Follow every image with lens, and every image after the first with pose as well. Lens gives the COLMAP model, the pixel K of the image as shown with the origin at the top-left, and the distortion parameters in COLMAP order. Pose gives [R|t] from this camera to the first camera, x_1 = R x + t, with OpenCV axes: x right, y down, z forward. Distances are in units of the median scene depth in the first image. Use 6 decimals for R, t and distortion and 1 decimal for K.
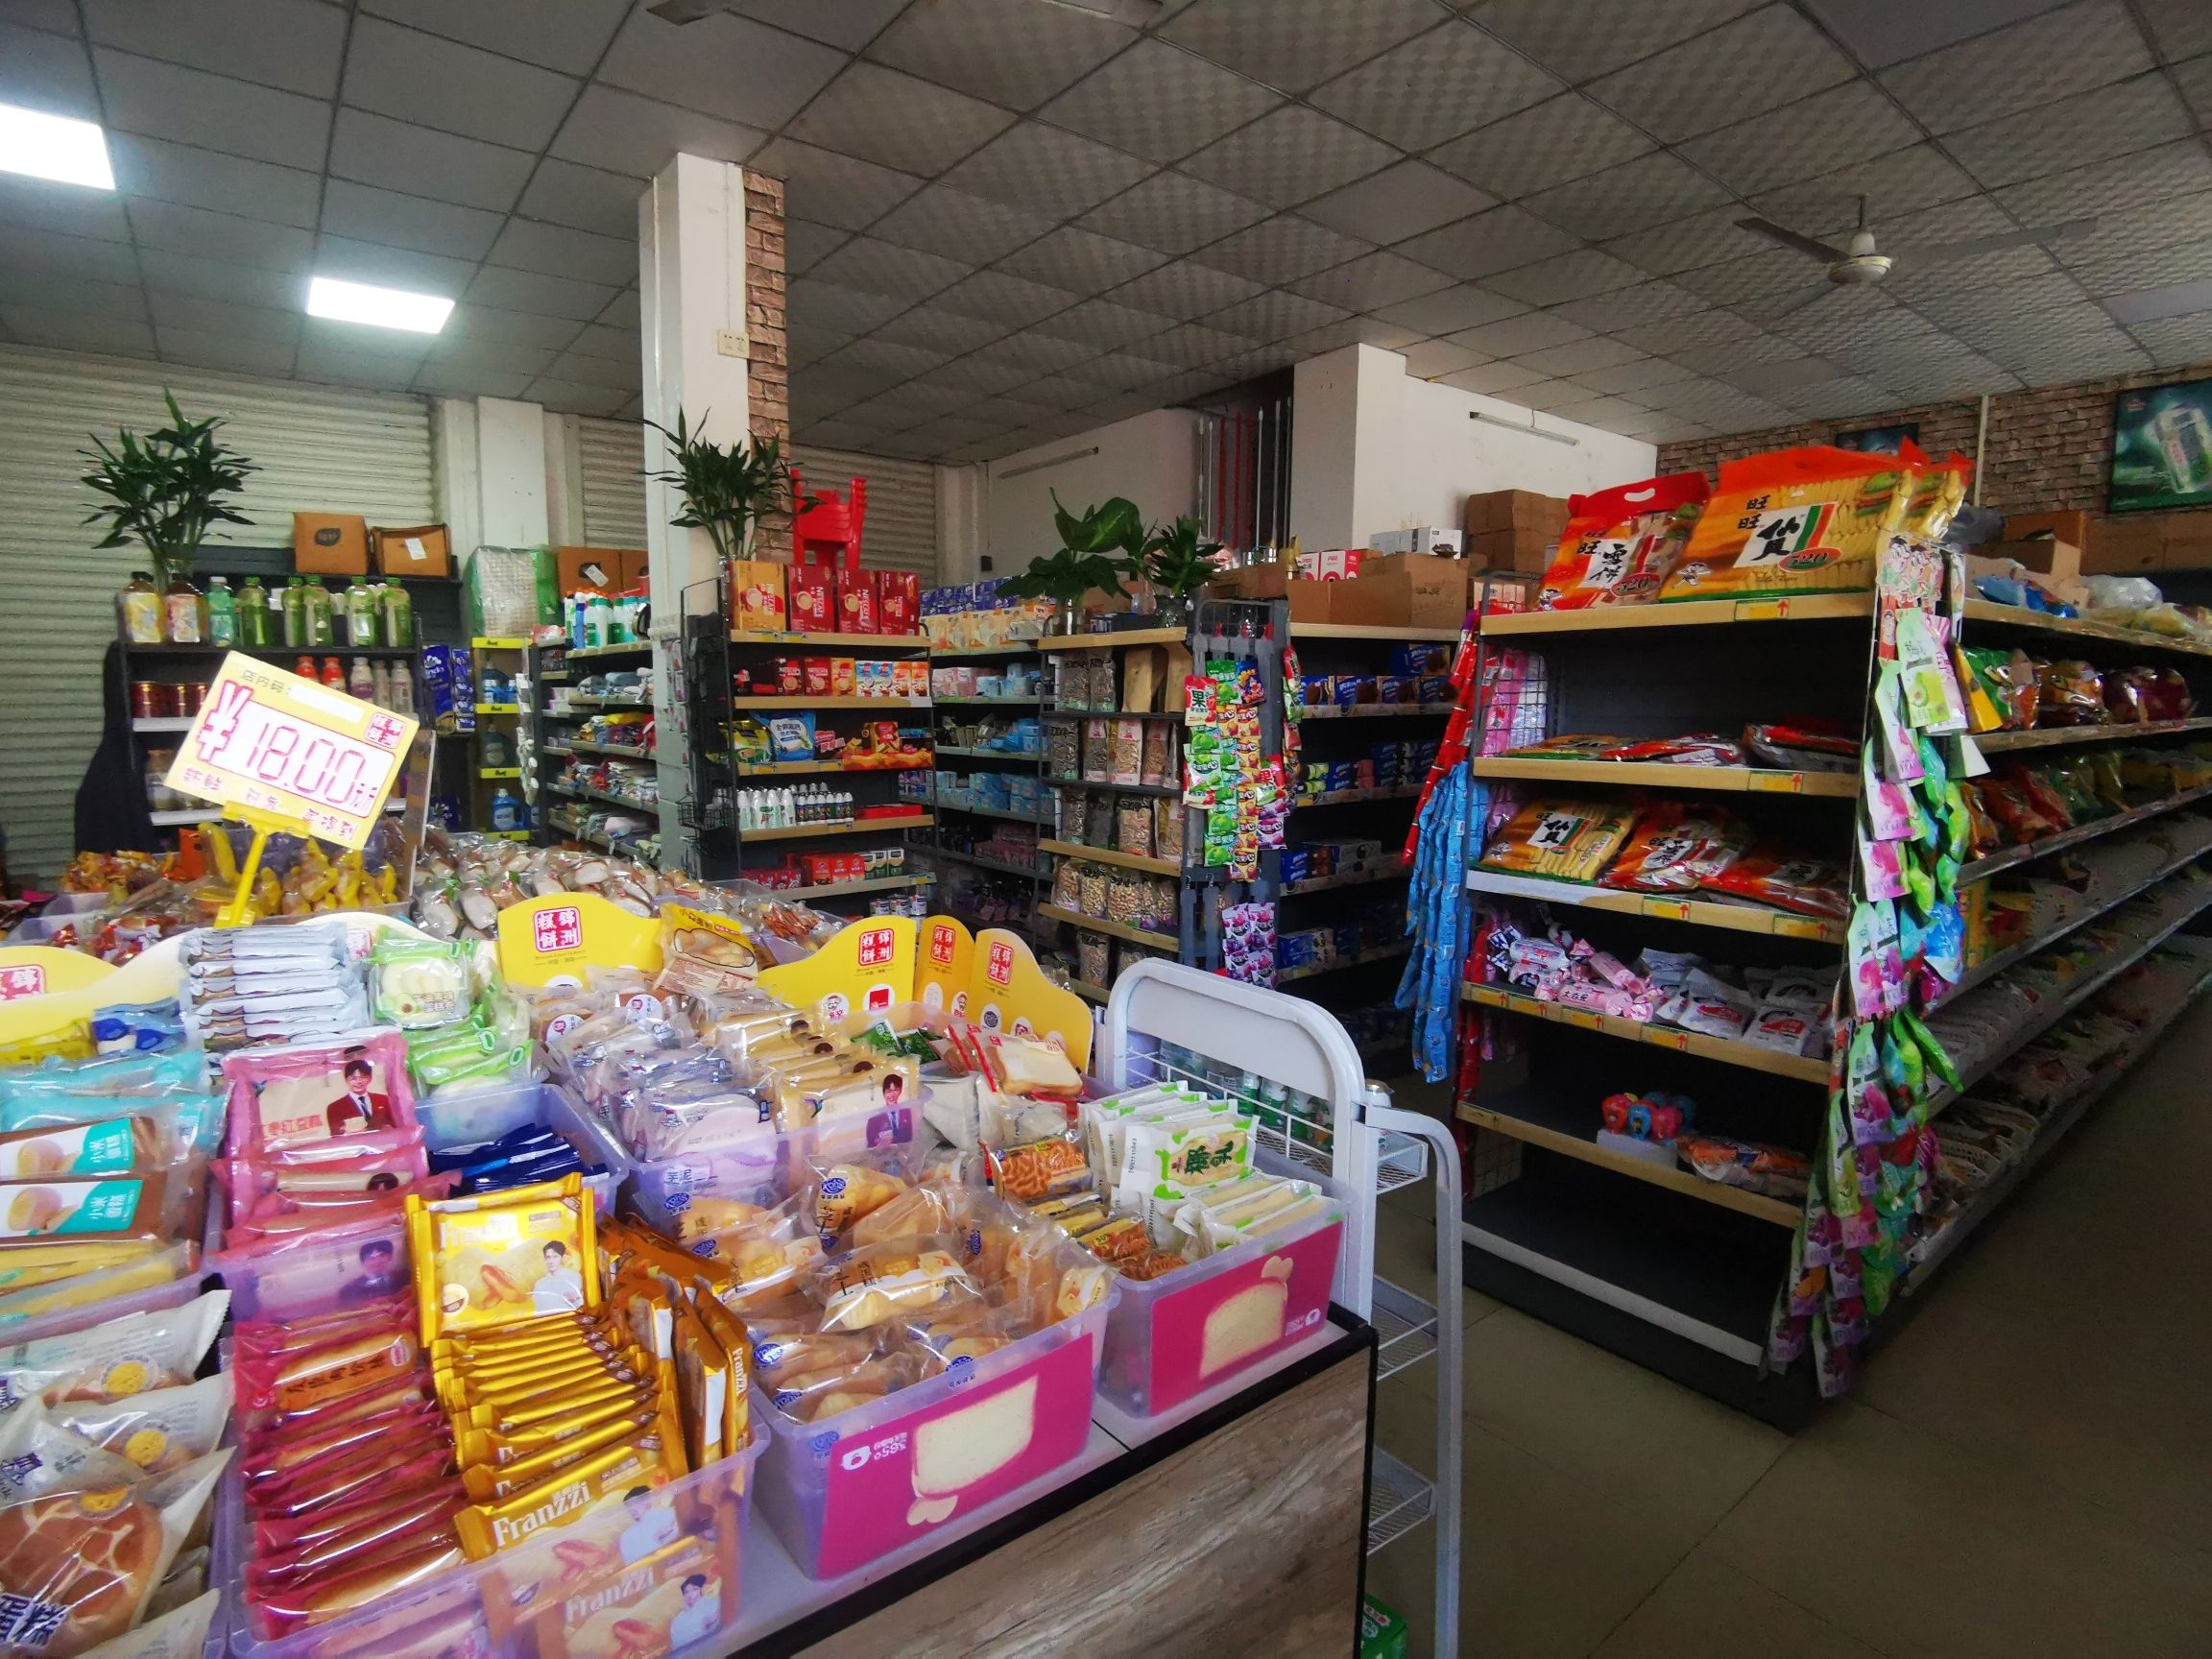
lens RADIAL K [[1117.7, 0, 1099.2], [0, 1117.7, 832.4], [0, 0, 1]] dist [-0.034160, -0.000302]
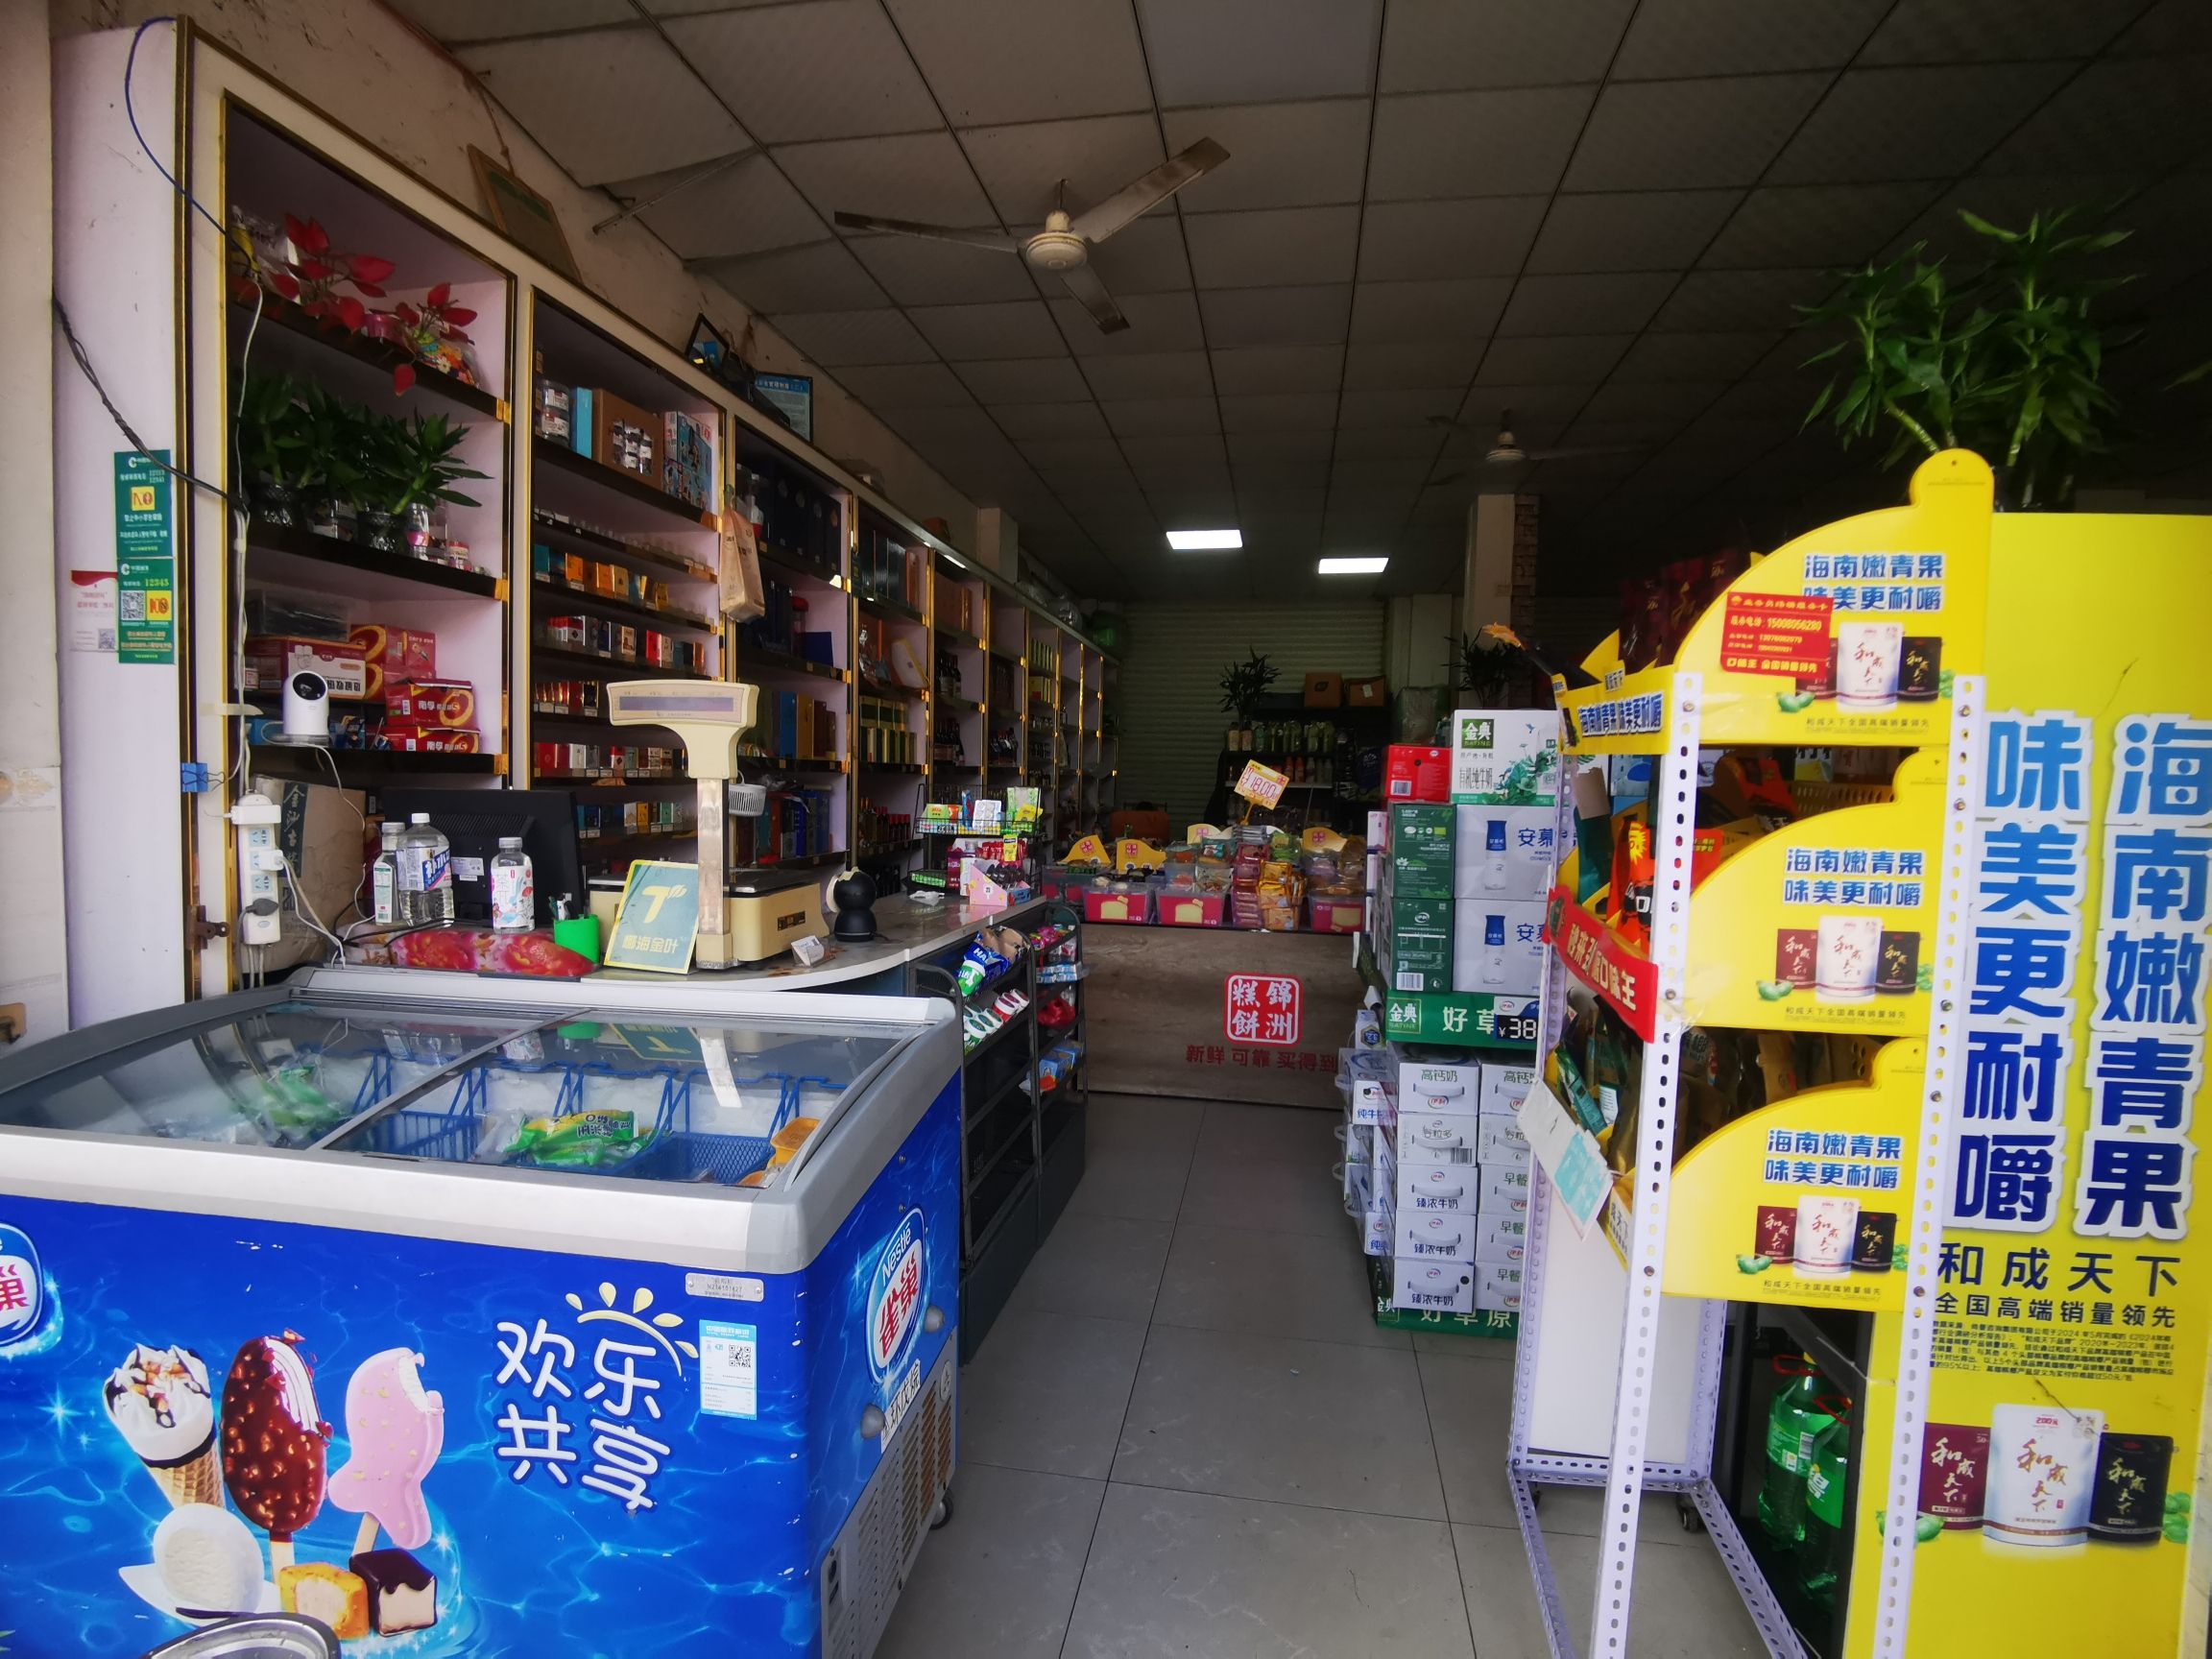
lens RADIAL K [[1117.7, 0, 1106.0], [0, 1117.7, 834.5], [0, 0, 1]] dist [-0.034160, -0.000302]
pose [[0.679093, 0.059585, -0.731630, 0.670541], [-0.119554, 0.992370, -0.030149, 0.107023], [0.724251, 0.107943, 0.681035, -0.773465]]
